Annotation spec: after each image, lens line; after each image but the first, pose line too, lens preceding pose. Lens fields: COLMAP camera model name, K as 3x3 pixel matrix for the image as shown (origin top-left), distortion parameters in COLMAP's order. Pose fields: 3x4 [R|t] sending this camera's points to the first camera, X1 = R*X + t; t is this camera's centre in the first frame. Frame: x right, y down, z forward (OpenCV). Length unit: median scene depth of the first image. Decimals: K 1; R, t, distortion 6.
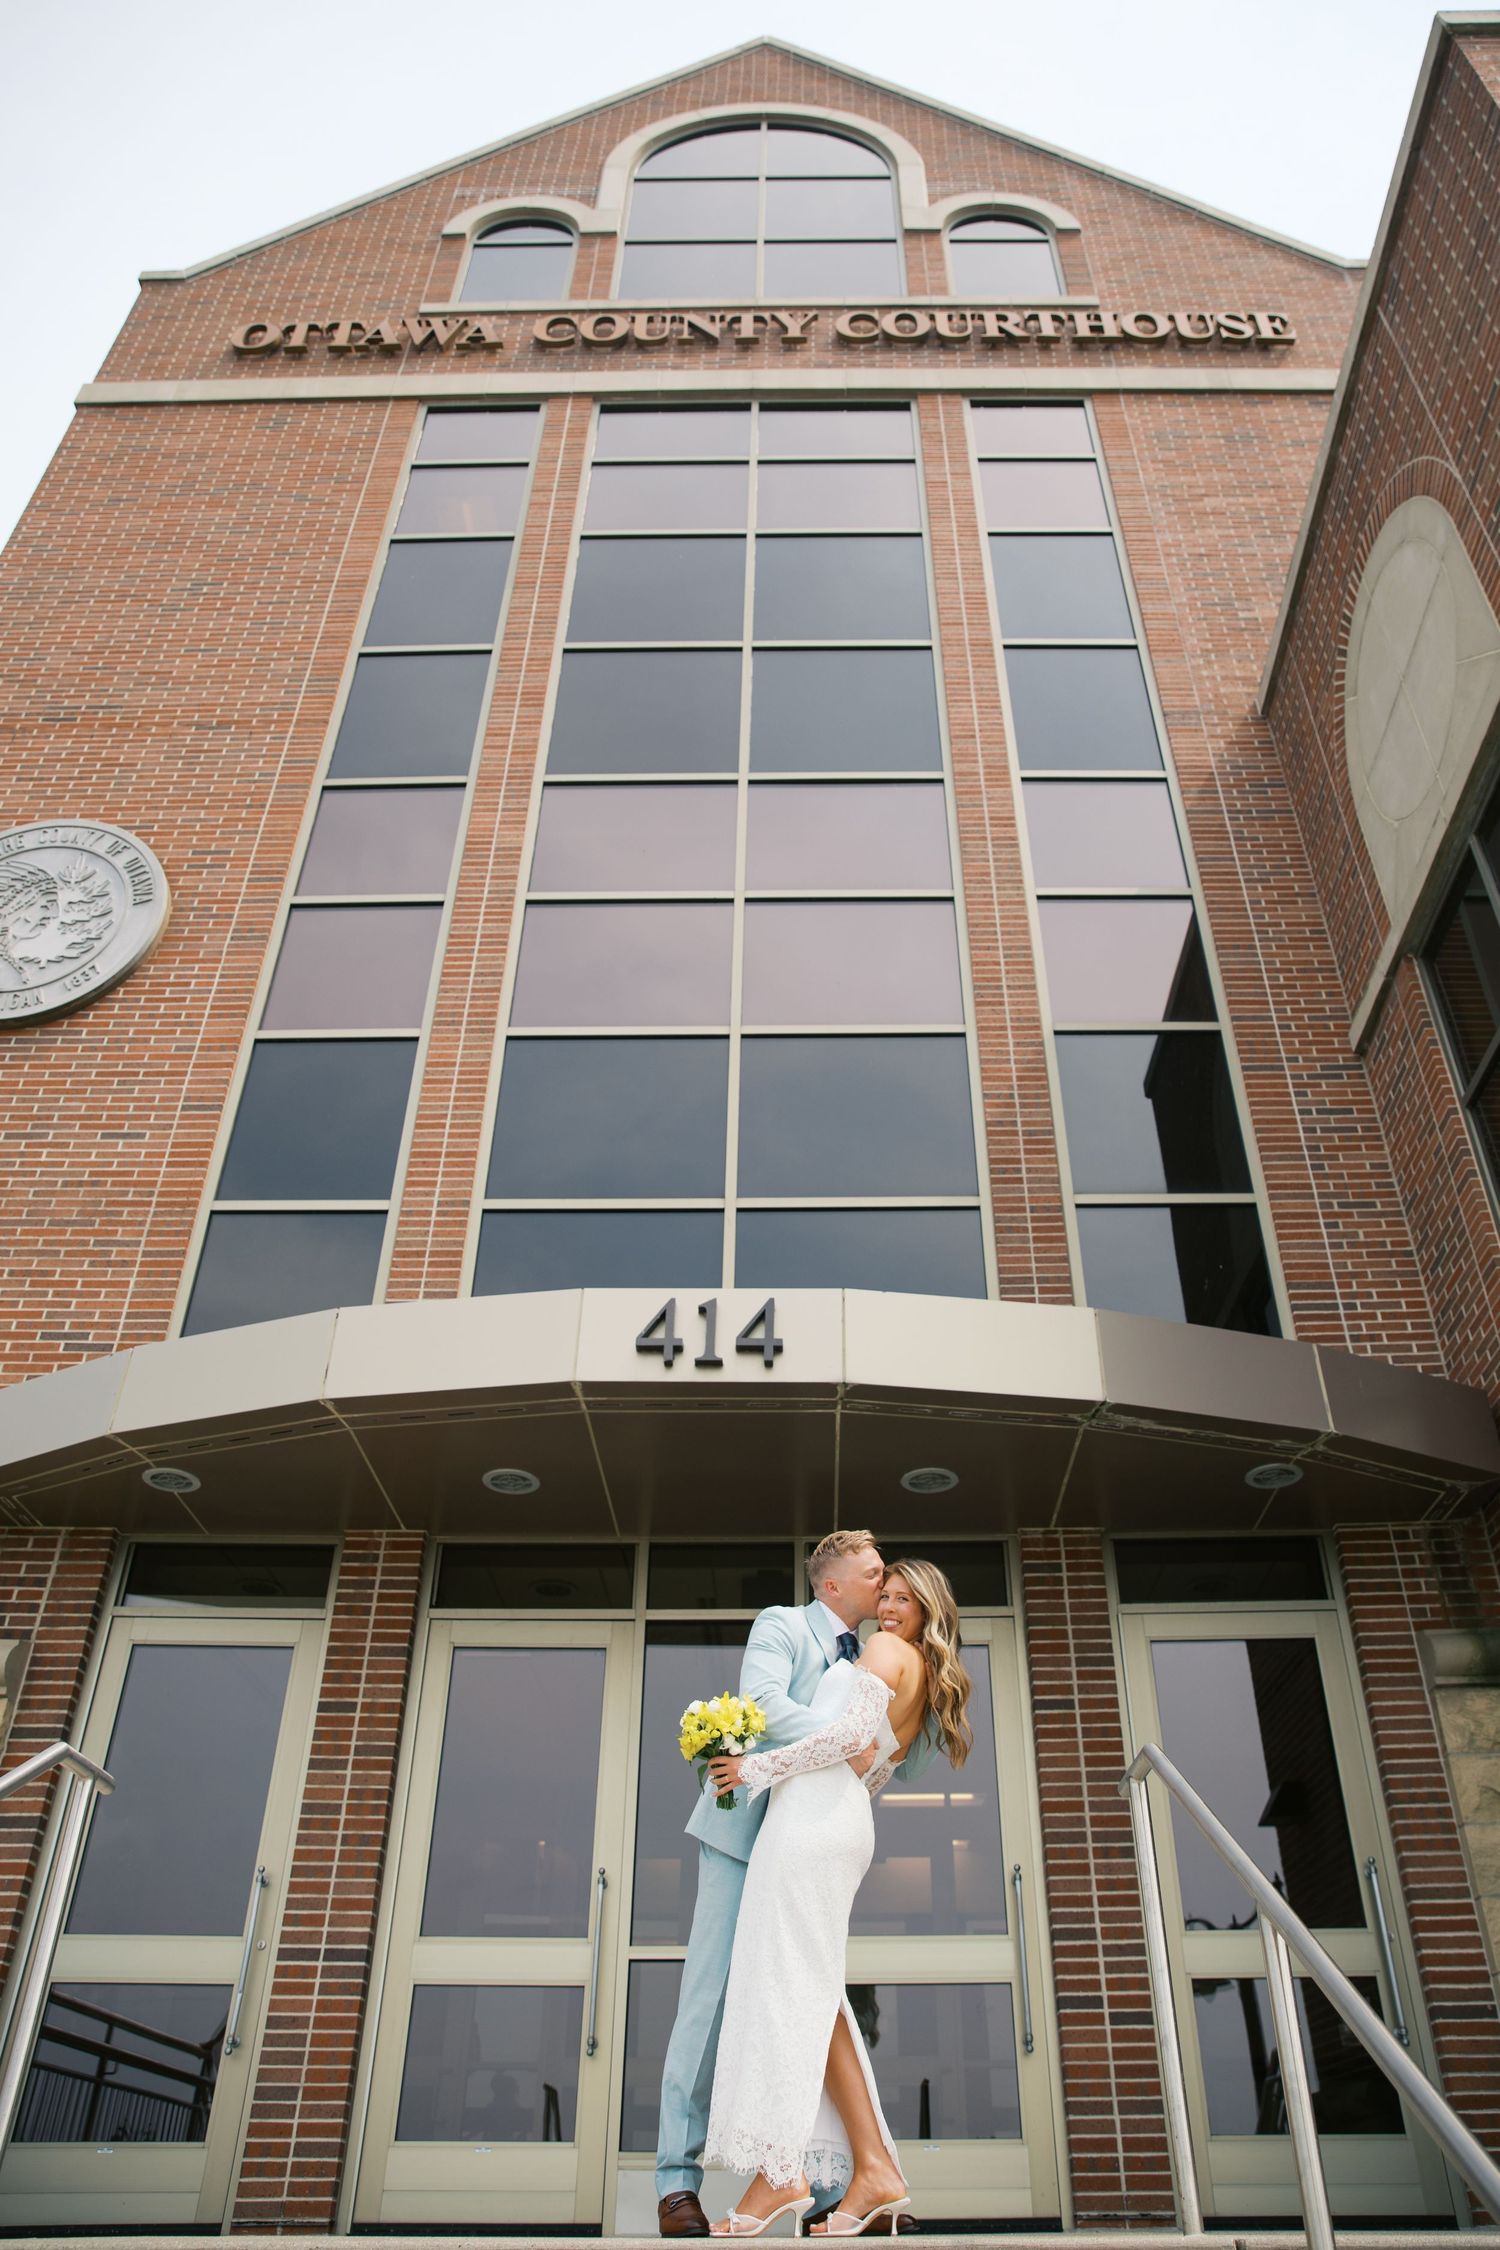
lens RADIAL K [[1622.5, 0, 798.8], [0, 1622.5, 1092.7], [0, 0, 1]] dist [-0.120549, 0.104106]
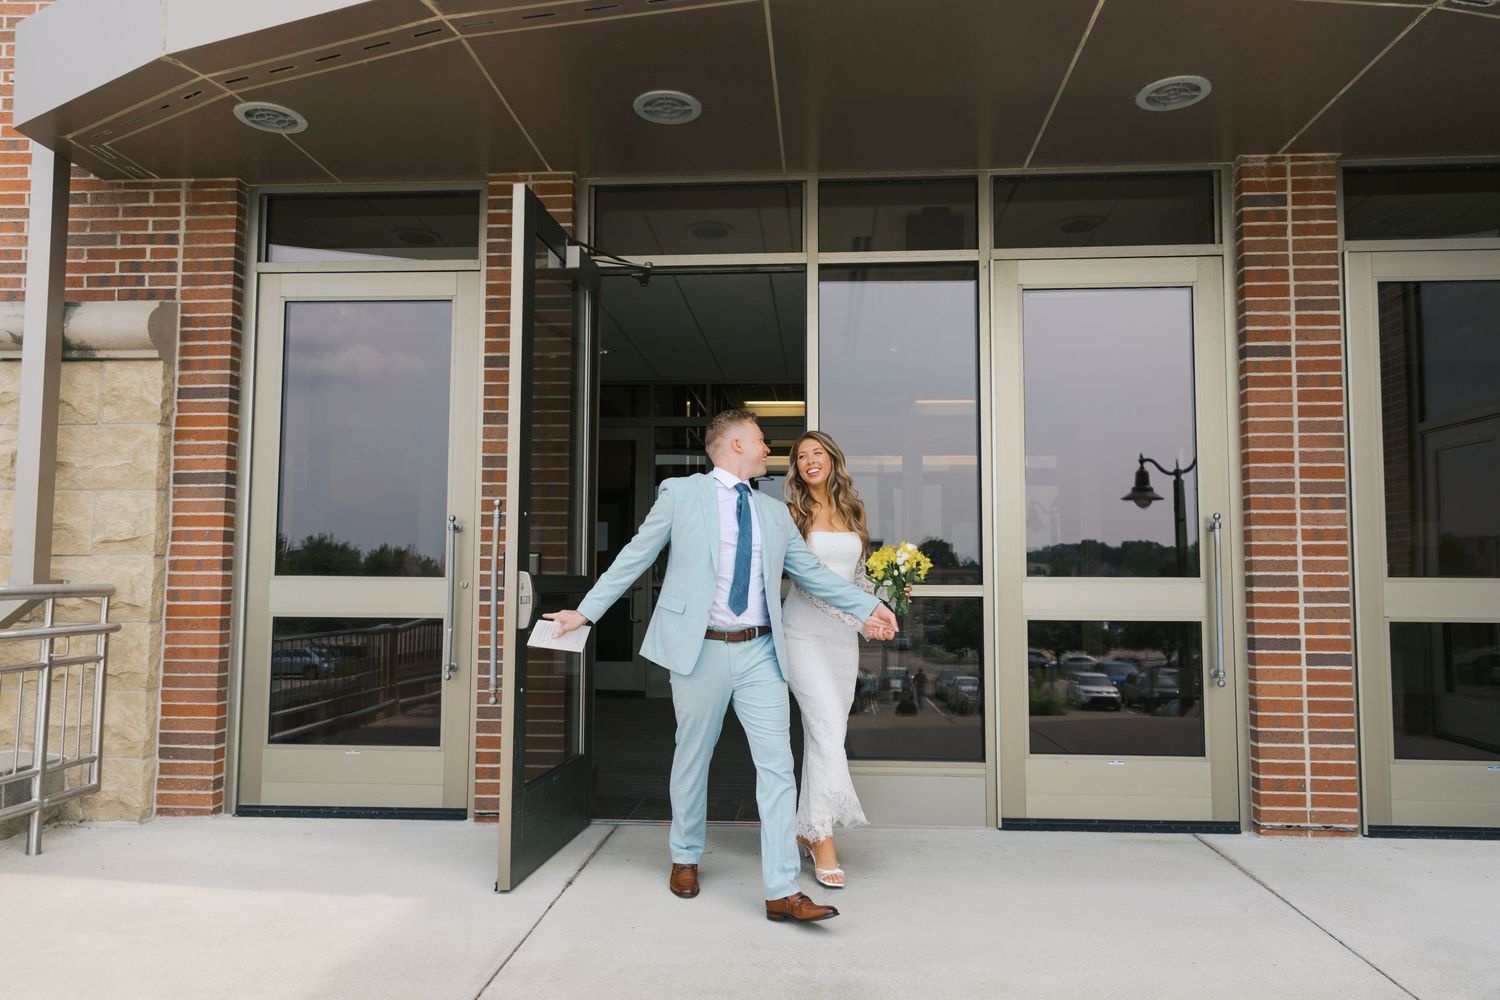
lens RADIAL K [[1061.2, 0, 754.6], [0, 1061.2, 520.7], [0, 0, 1]] dist [0.025361, -0.018727]
pose [[0.998456, 0.002306, -0.055496, -0.098629], [0.028262, 0.839029, 0.543352, 0.115777], [0.047816, -0.544081, 0.837669, 0.394713]]
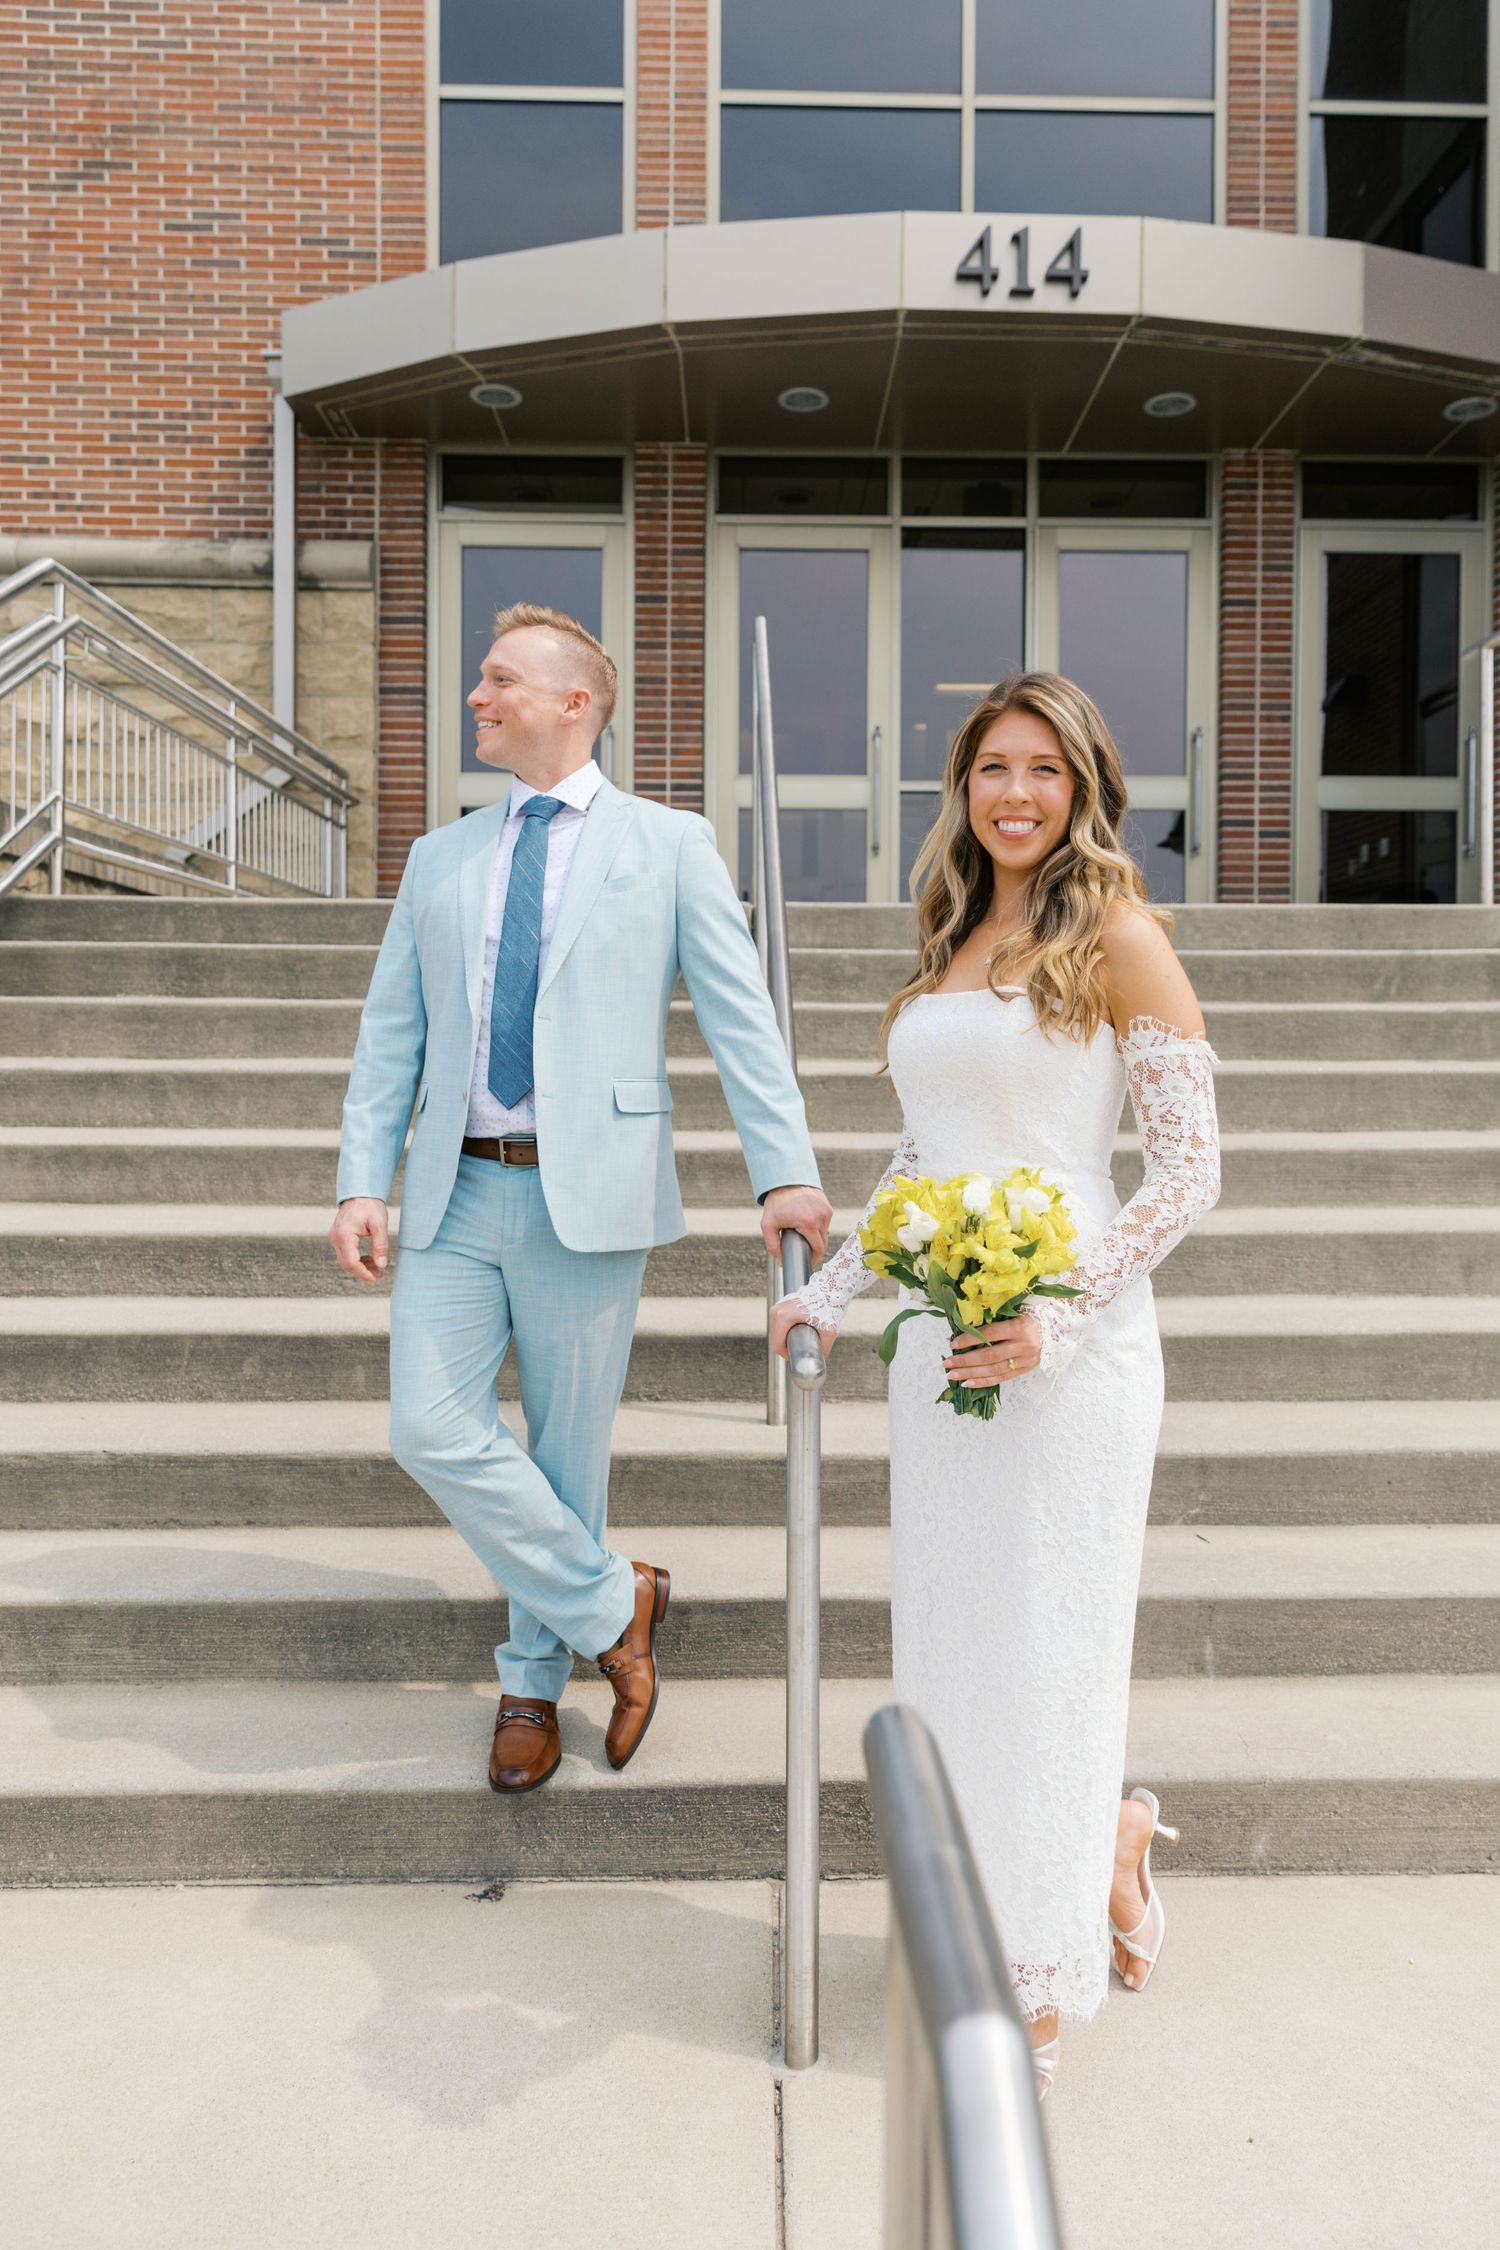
lens RADIAL K [[1591.9, 0, 779.5], [0, 1591.9, 1082.3], [0, 0, 1]] dist [0.025361, -0.018727]
pose [[0.999296, 0.004344, 0.037271, -0.229087], [-0.026134, 0.793323, 0.608240, -0.060655], [-0.026926, -0.608785, 0.792878, -0.184941]]
